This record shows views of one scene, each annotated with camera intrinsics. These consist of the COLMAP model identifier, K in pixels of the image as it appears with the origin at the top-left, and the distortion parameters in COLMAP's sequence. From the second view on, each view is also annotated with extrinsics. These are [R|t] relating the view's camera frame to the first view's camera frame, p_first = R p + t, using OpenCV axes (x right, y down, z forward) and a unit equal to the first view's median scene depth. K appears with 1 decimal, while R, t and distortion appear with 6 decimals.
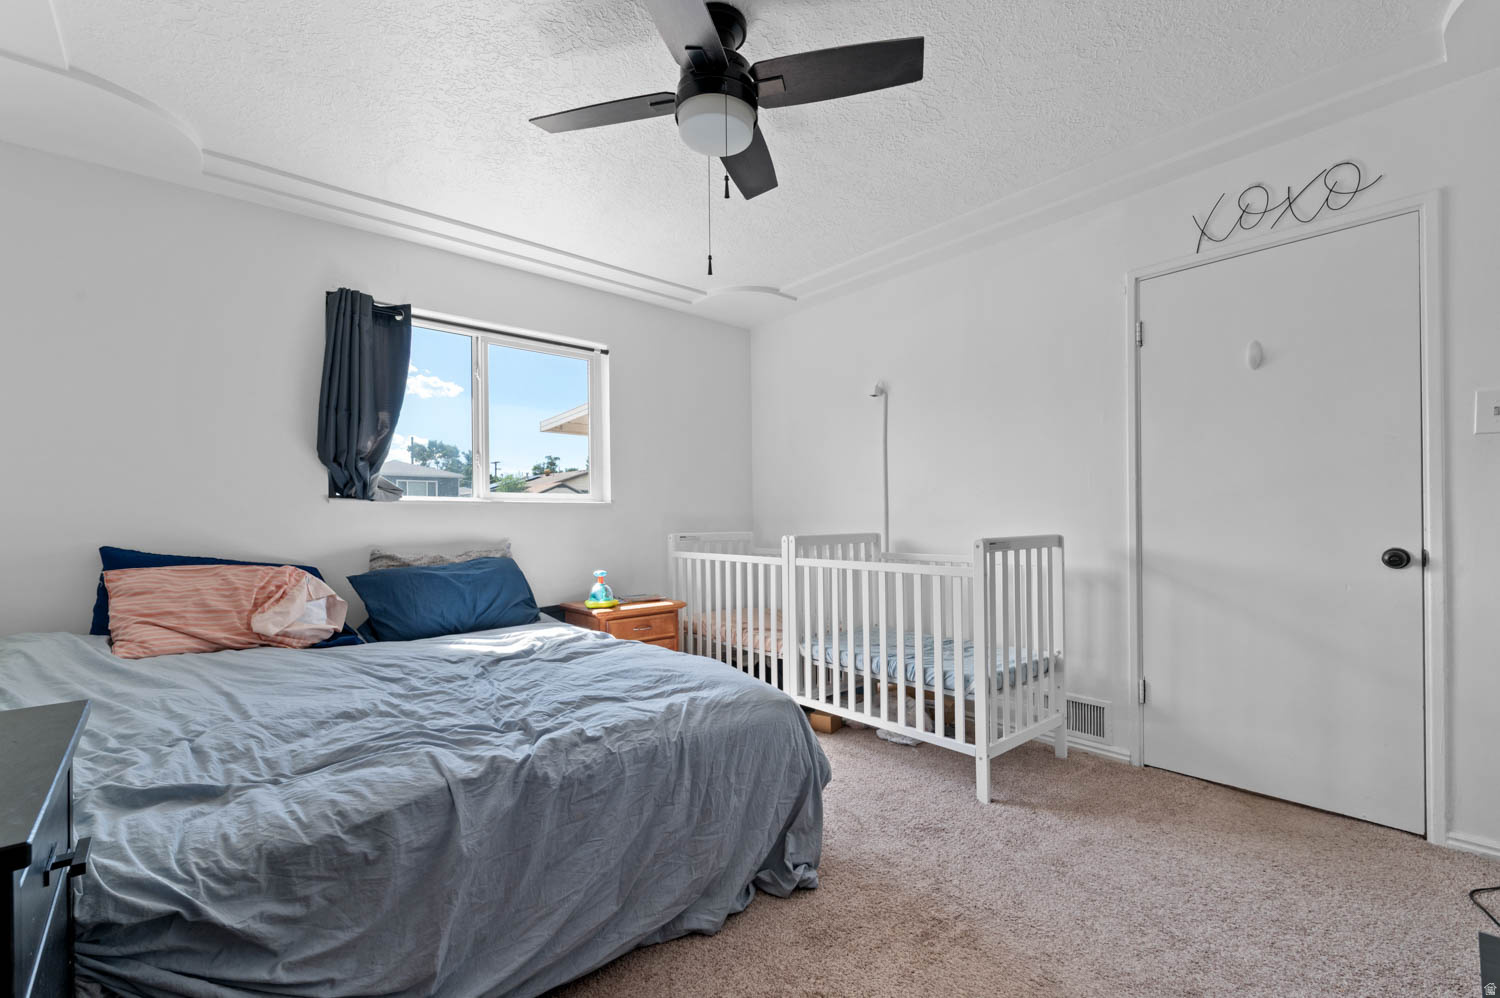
lens RADIAL K [[646.1, 0, 753.1], [0, 646.1, 517.3], [0, 0, 1]] dist [0.016141, -0.007595]
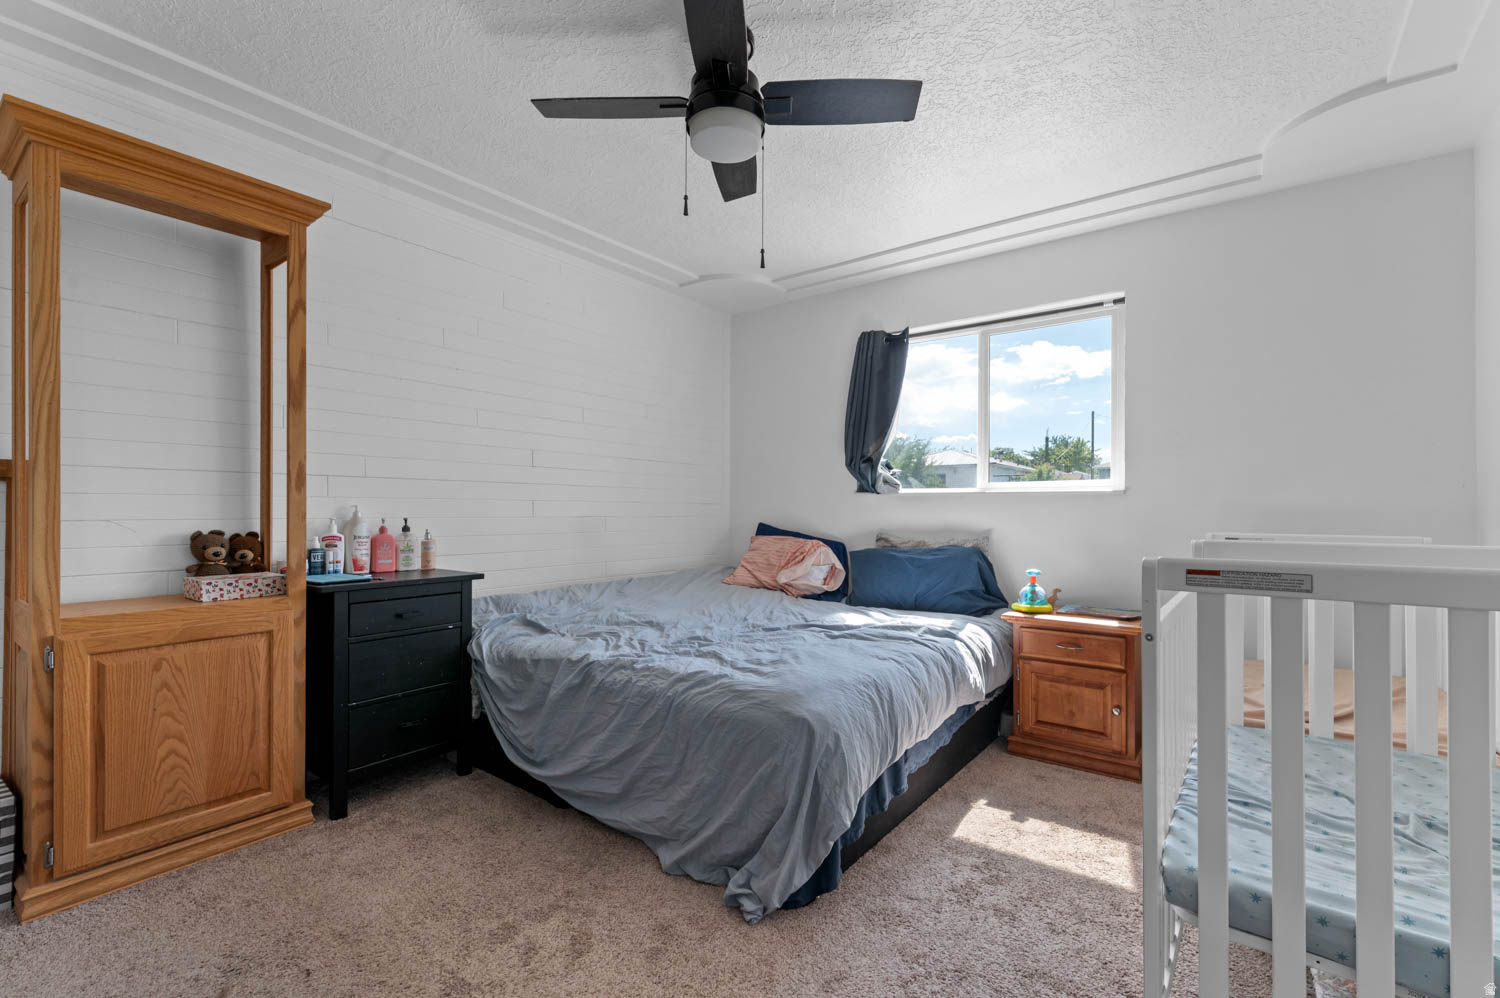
lens RADIAL K [[656.1, 0, 750.0], [0, 656.1, 499.0], [0, 0, 1]] dist [-0.002085, -0.000368]
pose [[0.181087, -0.006951, -0.983442, 0.620573], [-0.007698, 0.999934, -0.008485, -0.002496], [0.983437, 0.009107, 0.181022, 0.532078]]
